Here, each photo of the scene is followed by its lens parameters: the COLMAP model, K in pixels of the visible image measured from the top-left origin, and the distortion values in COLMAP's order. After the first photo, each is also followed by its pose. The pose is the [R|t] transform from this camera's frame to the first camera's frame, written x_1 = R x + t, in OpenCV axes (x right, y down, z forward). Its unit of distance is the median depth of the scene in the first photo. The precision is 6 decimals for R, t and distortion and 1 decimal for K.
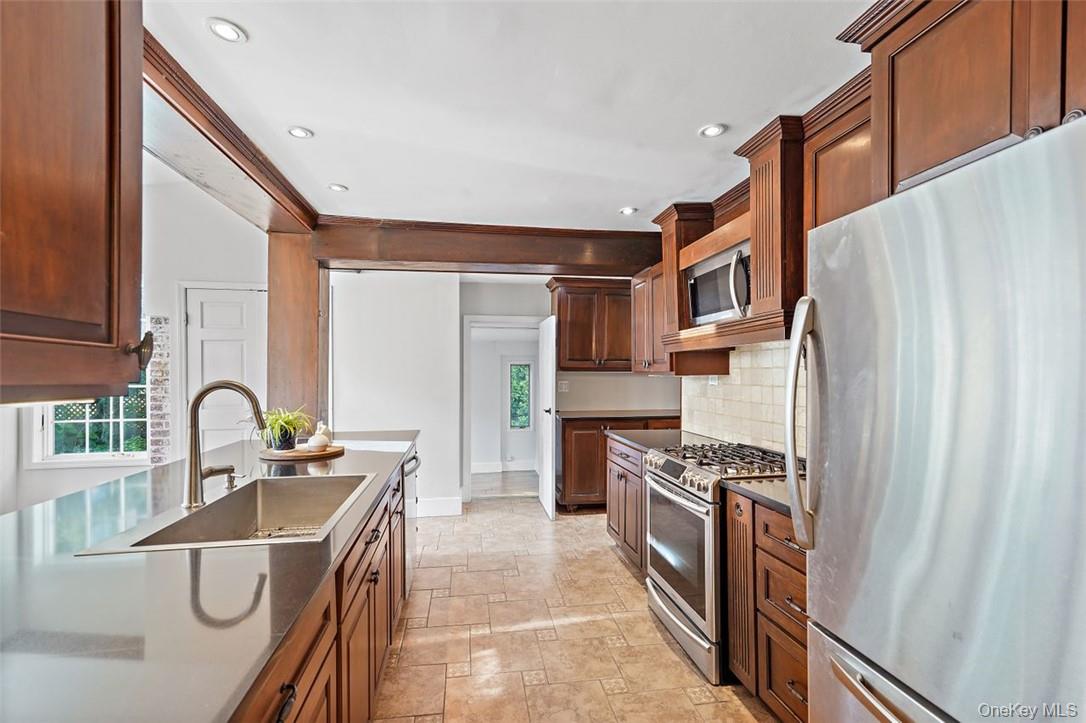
lens RADIAL K [[476.4, 0, 537.9], [0, 476.4, 369.9], [0, 0, 1]] dist [0.033877, 0.000245]
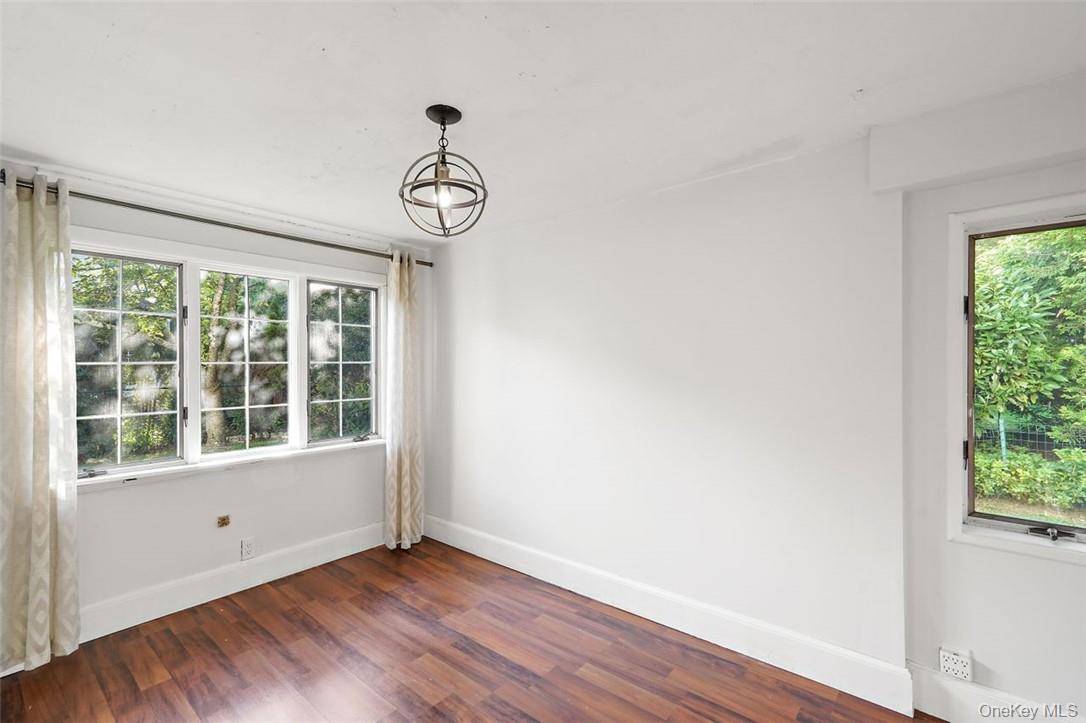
lens RADIAL K [[476.4, 0, 537.9], [0, 476.4, 369.9], [0, 0, 1]] dist [0.033877, 0.000245]
pose [[0.646699, 0.003181, -0.762738, -0.020728], [0.011640, 0.999834, 0.014039, 0.070608], [0.762656, -0.017957, 0.646555, 1.065646]]
